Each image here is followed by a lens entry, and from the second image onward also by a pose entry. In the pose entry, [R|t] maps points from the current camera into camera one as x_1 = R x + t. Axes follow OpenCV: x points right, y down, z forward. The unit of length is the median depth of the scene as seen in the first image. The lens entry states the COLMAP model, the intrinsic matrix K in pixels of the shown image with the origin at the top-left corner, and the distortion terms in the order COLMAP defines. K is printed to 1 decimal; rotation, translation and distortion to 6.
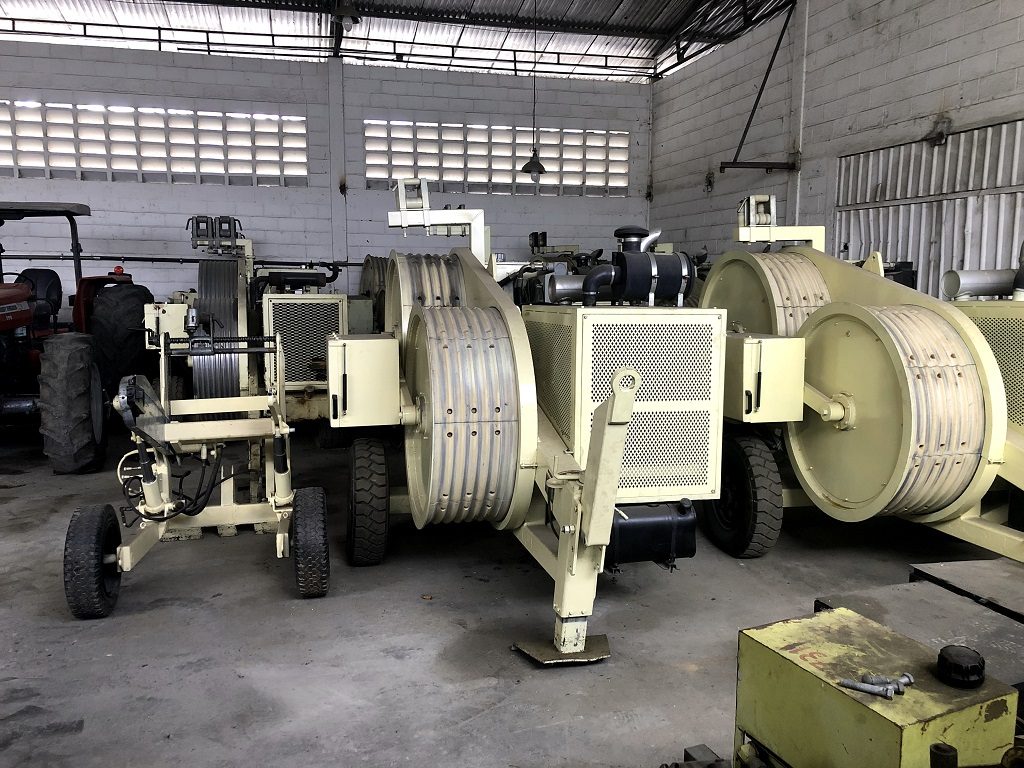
lens RADIAL K [[839.1, 0, 509.2], [0, 839.1, 372.3], [0, 0, 1]] dist [0.030748, -0.009286]
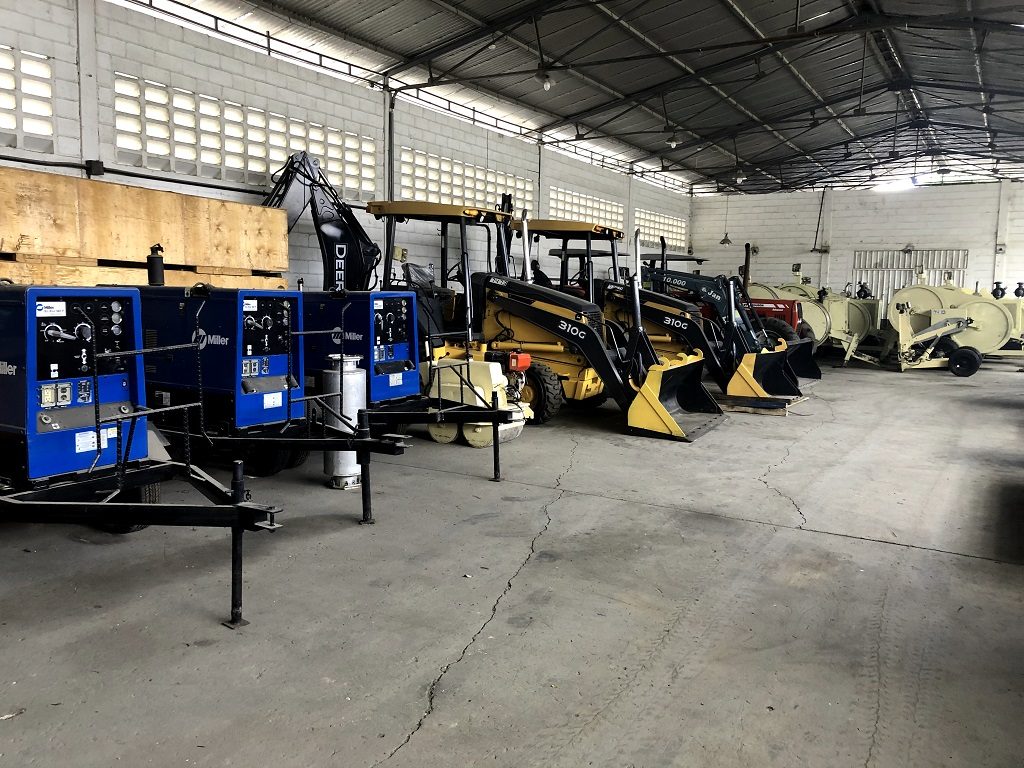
lens RADIAL K [[839.1, 0, 509.2], [0, 839.1, 372.3], [0, 0, 1]] dist [0.030748, -0.009286]
pose [[0.696288, -0.058644, 0.715363, -2.323393], [0.070964, 0.997398, 0.012693, 0.030233], [-0.714246, 0.041927, 0.698638, -0.120281]]
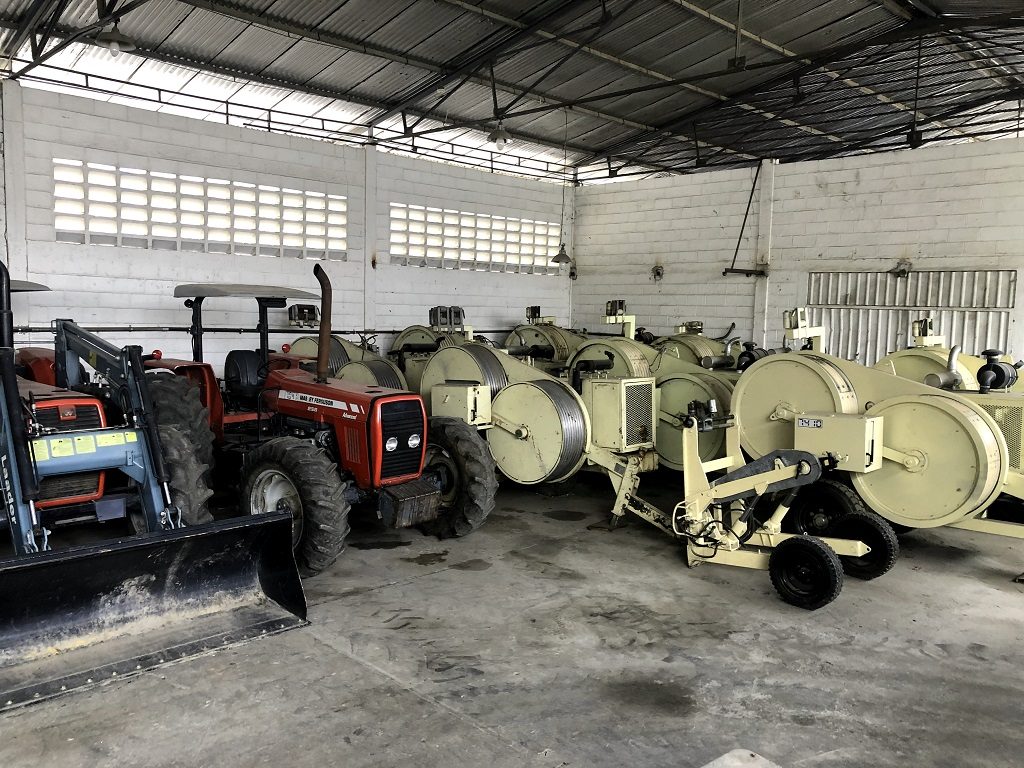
lens RADIAL K [[839.1, 0, 509.2], [0, 839.1, 372.3], [0, 0, 1]] dist [0.030748, -0.009286]
pose [[0.857071, -0.026597, 0.514511, -0.823741], [0.043826, 0.998811, -0.021372, -0.062037], [-0.513331, 0.040866, 0.857217, -0.024069]]
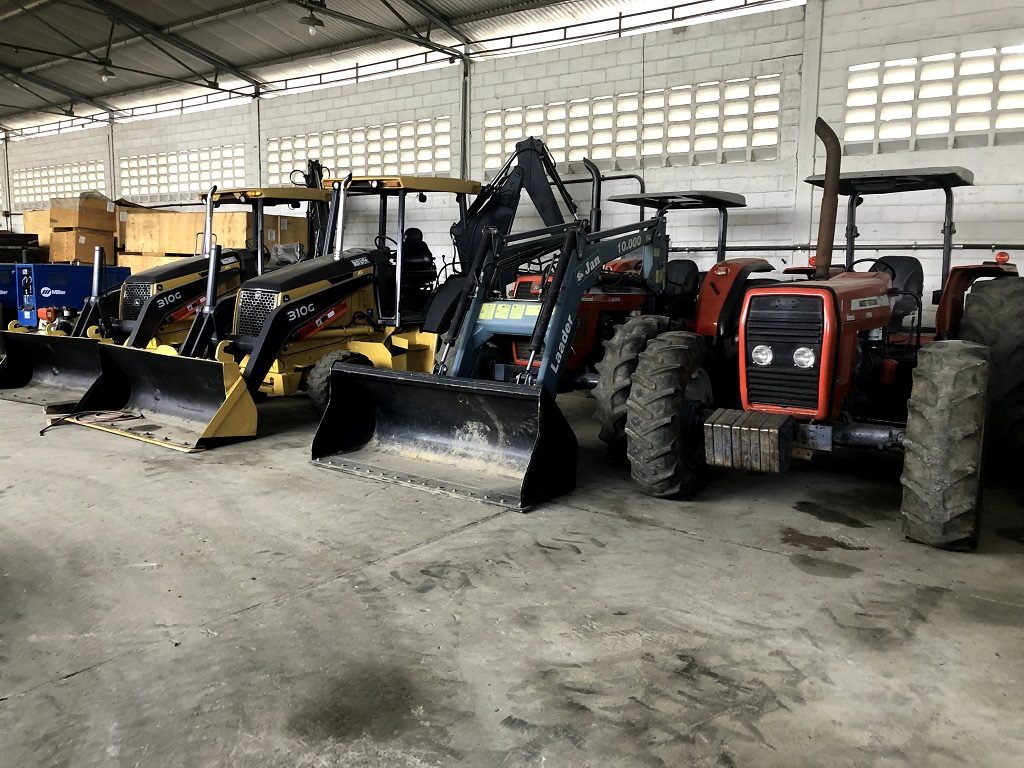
lens RADIAL K [[839.1, 0, 509.2], [0, 839.1, 372.3], [0, 0, 1]] dist [0.030748, -0.009286]
pose [[0.637025, 0.101321, -0.764155, -0.180574], [-0.108241, 0.993260, 0.041465, -0.008459], [0.763206, 0.056299, 0.643698, 0.232562]]
